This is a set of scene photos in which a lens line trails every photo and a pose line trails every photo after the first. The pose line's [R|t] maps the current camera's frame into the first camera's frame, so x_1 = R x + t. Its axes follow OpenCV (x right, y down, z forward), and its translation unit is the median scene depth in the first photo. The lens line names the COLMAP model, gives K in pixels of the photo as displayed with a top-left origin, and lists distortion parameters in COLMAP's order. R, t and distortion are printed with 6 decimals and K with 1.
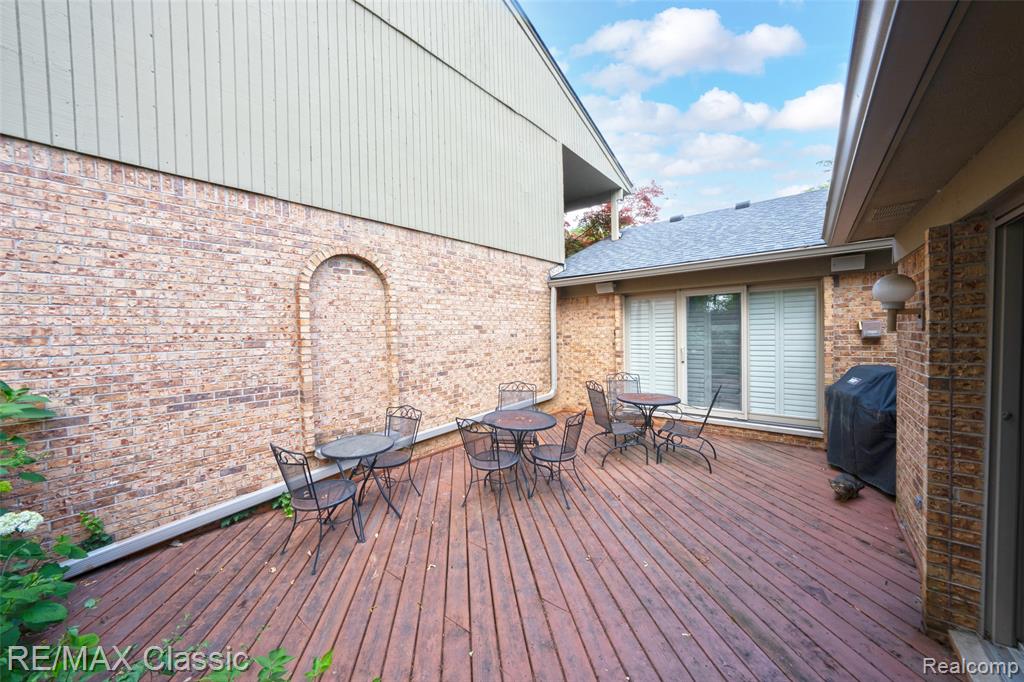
lens RADIAL K [[355.6, 0, 512.0], [0, 355.6, 341.0], [0, 0, 1]] dist [-0.017385, 0.000105]
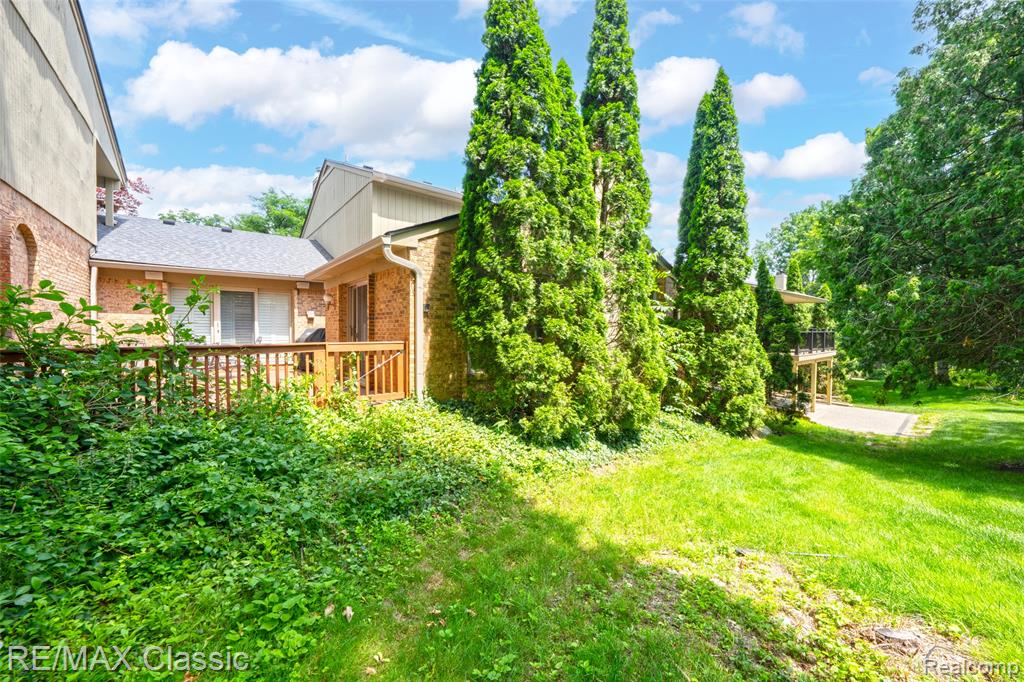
lens RADIAL K [[376.8, 0, 488.2], [0, 376.8, 337.8], [0, 0, 1]] dist [0.000115, 0.000034]
pose [[0.234902, 0.003457, 0.972013, -1.092369], [0.017499, 0.999817, -0.007785, 0.154822], [-0.971862, 0.018838, 0.234798, -0.717634]]
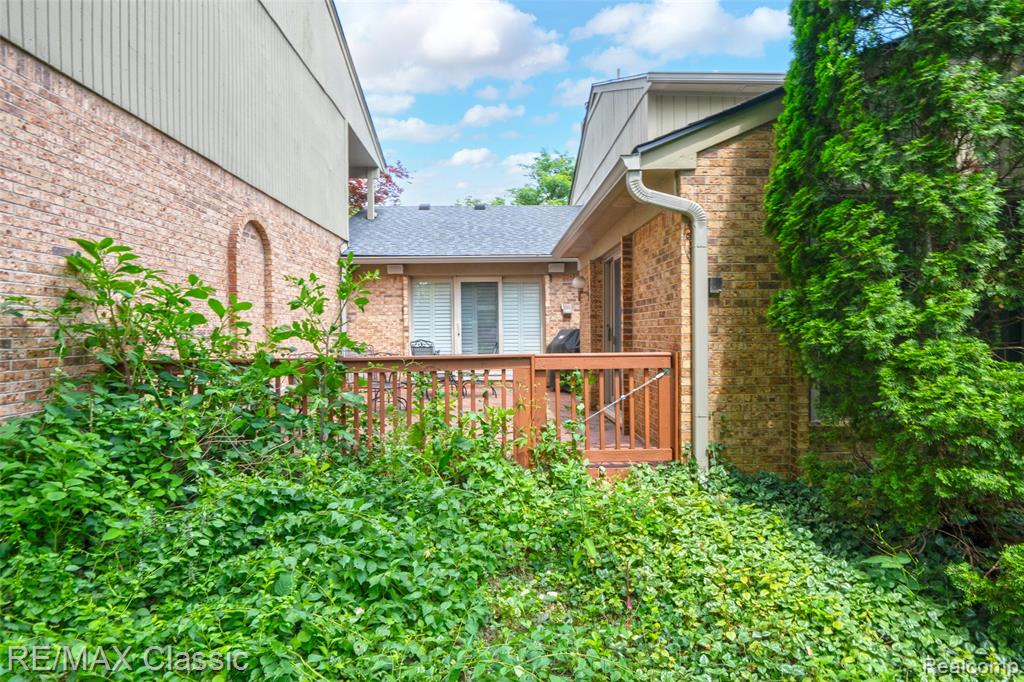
lens RADIAL K [[540.0, 0, 512.0], [0, 540.0, 341.0], [0, 0, 1]] dist [-0.018560, -0.000314]
pose [[0.747364, 0.003273, 0.664407, -0.792514], [0.010927, 0.999792, -0.017217, 0.146119], [-0.664325, 0.020128, 0.747173, -0.672257]]
